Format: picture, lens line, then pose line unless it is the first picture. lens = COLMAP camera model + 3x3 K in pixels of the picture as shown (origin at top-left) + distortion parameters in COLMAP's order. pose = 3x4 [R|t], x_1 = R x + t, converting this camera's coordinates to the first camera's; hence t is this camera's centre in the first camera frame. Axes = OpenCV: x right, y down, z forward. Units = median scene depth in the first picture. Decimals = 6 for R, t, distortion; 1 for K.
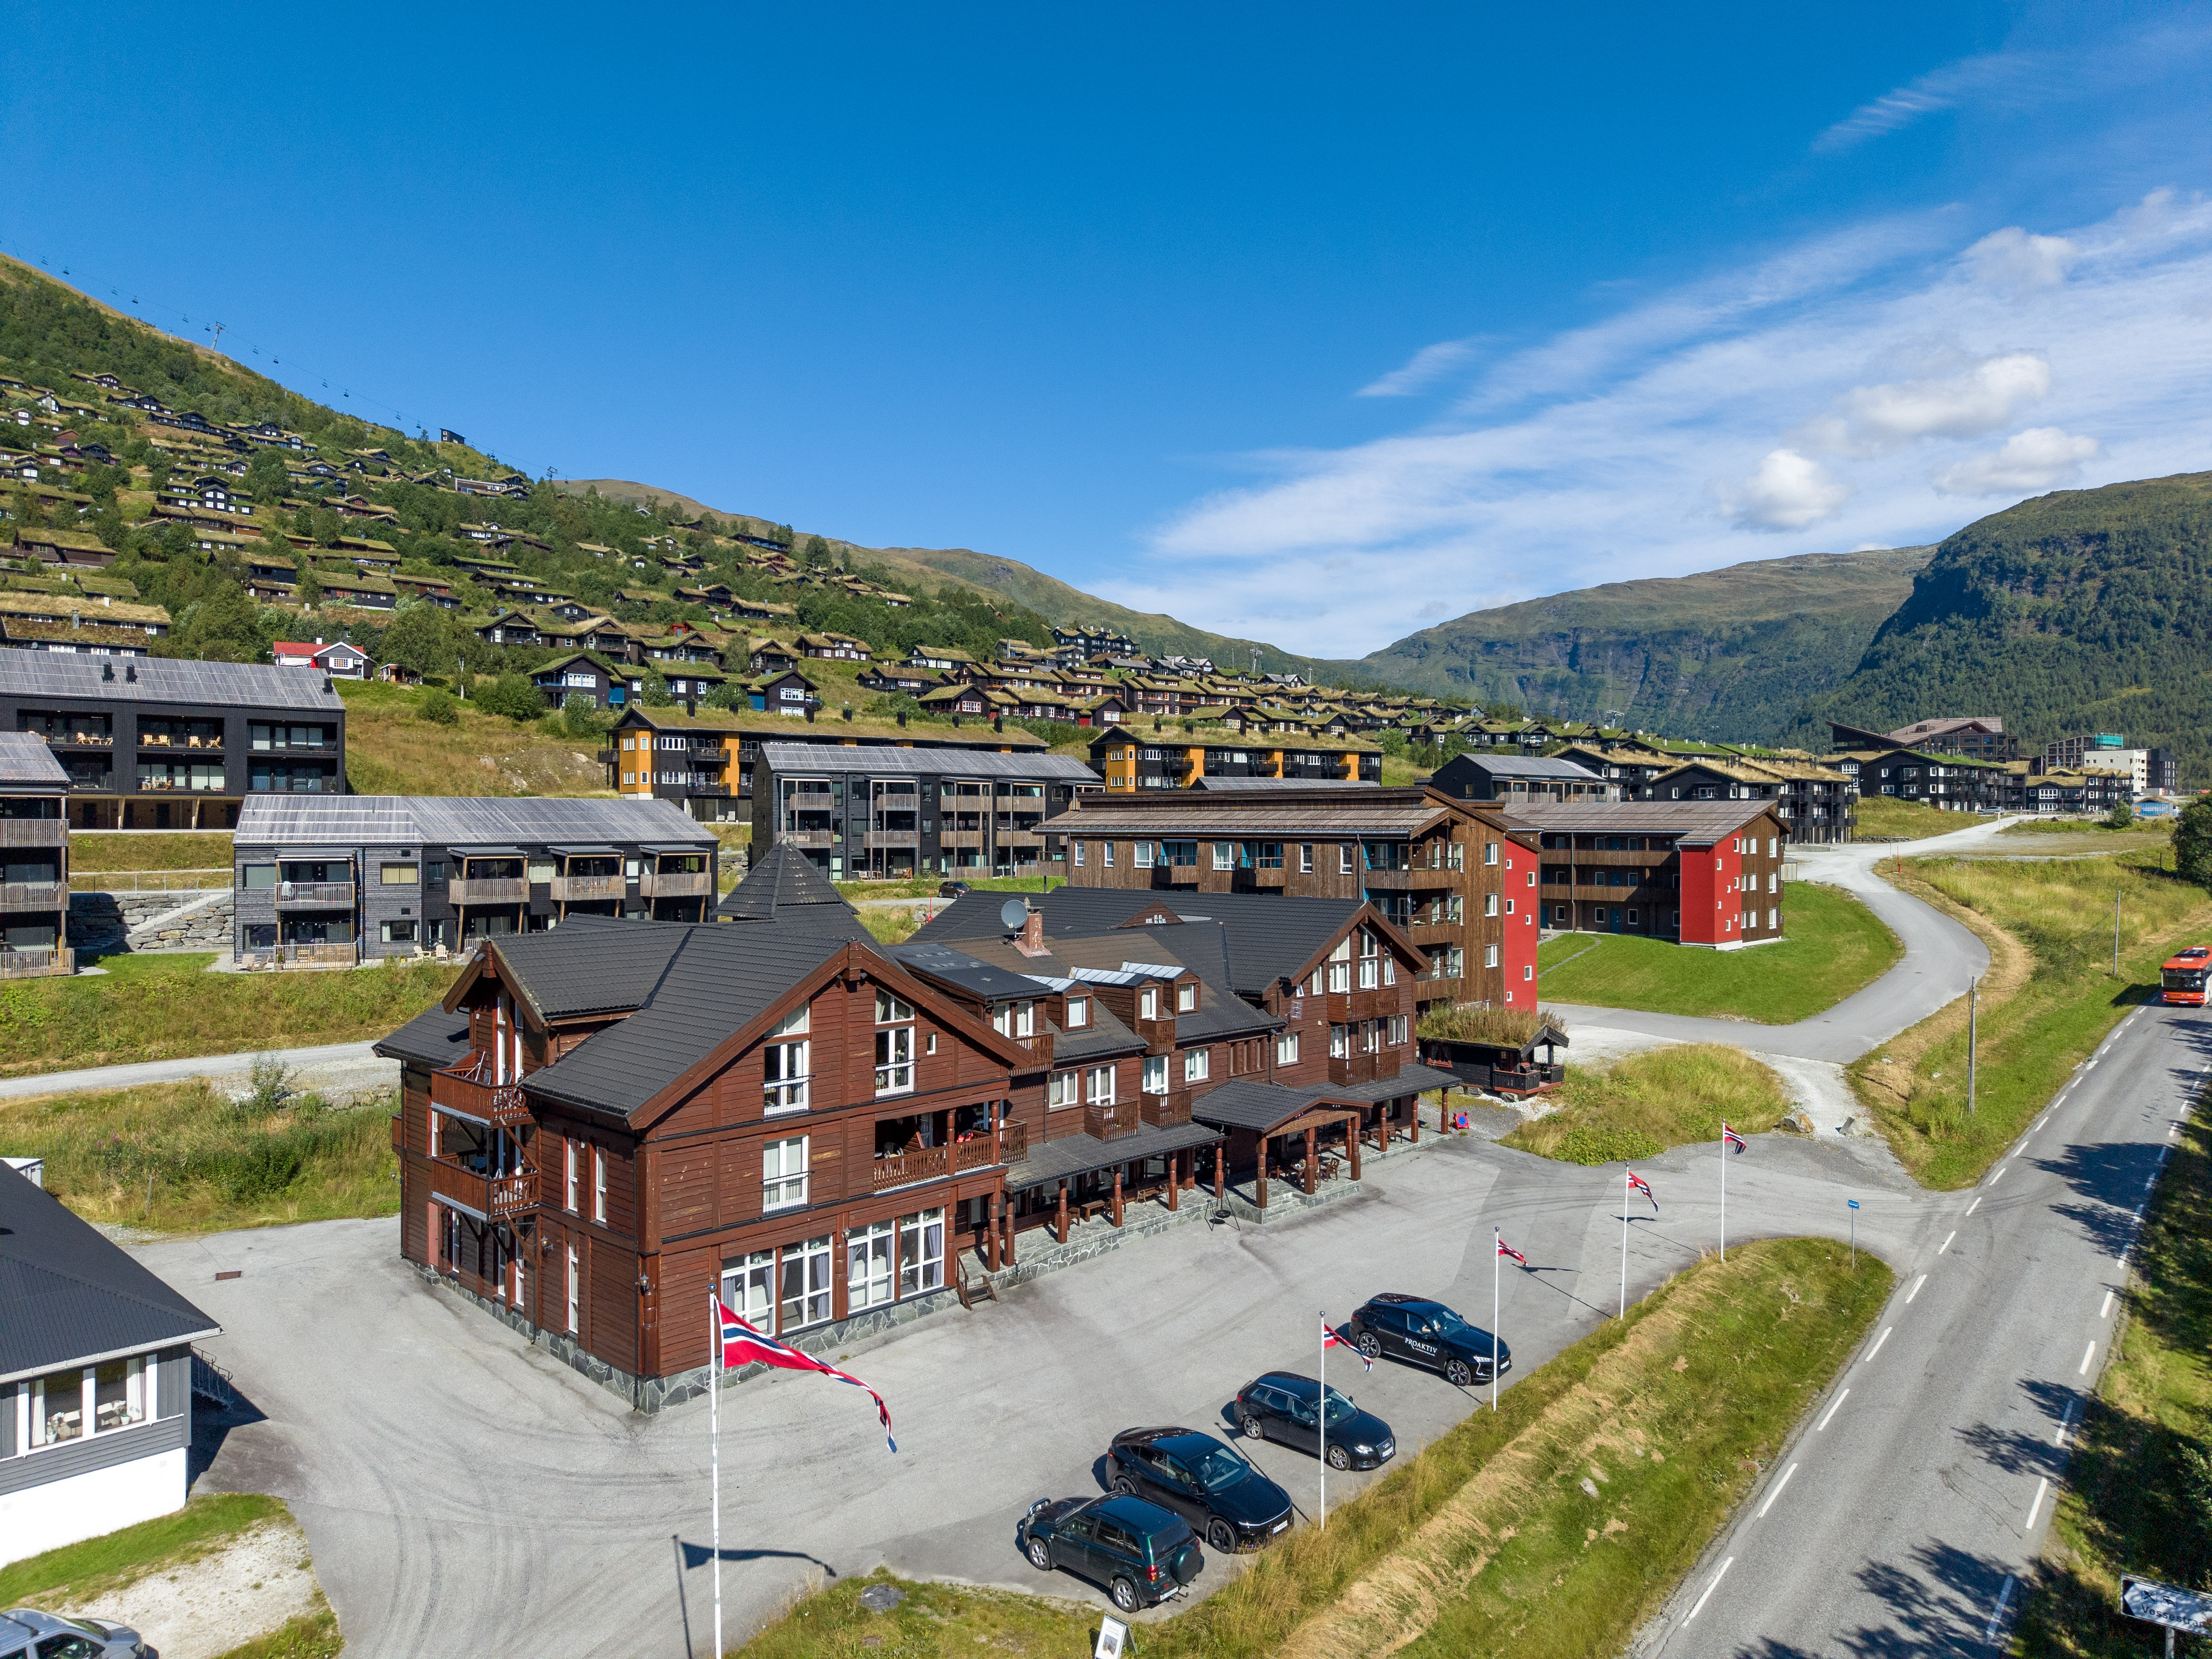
lens RADIAL K [[1471.5, 0, 1106.0], [0, 1471.5, 829.5], [0, 0, 1]] dist [0.025624, -0.025884]
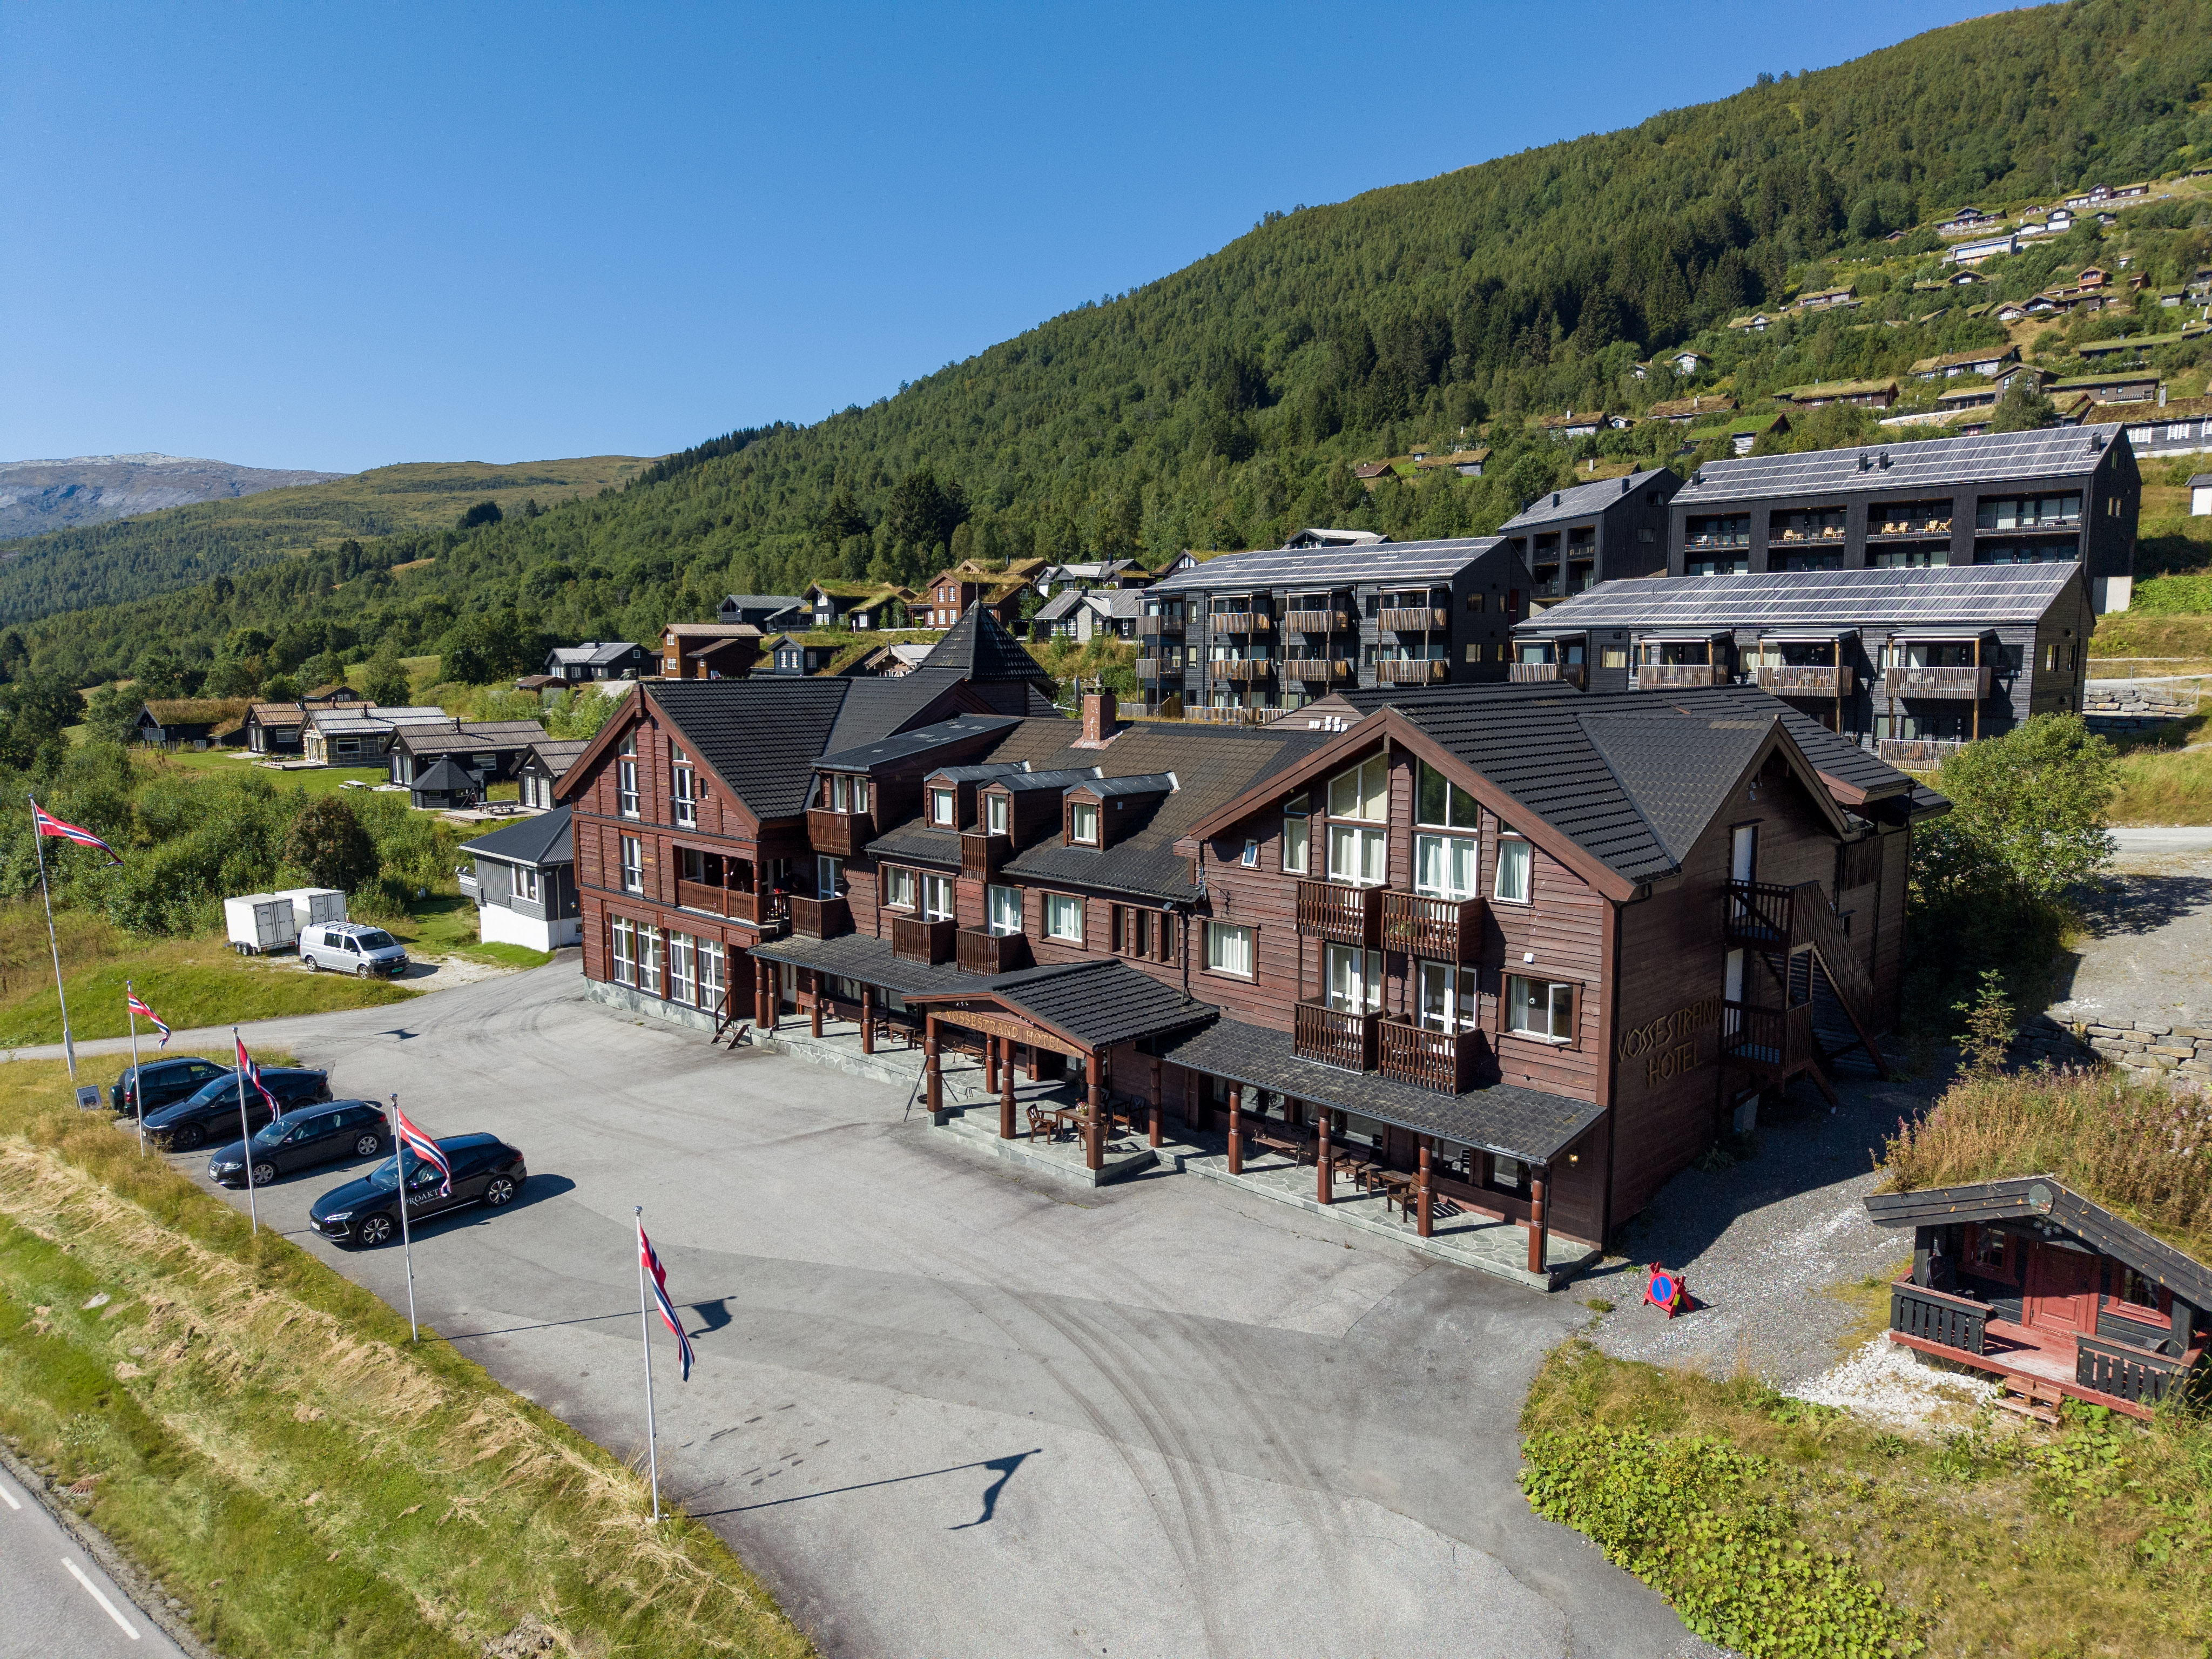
lens RADIAL K [[1479.3, 0, 1109.0], [0, 1479.3, 828.0], [0, 0, 1]] dist [0.024662, -0.025636]
pose [[-0.015240, 0.122605, -0.992339, 0.340222], [-0.001762, 0.992449, 0.122645, 0.014928], [0.999882, 0.003618, -0.014909, 0.470019]]
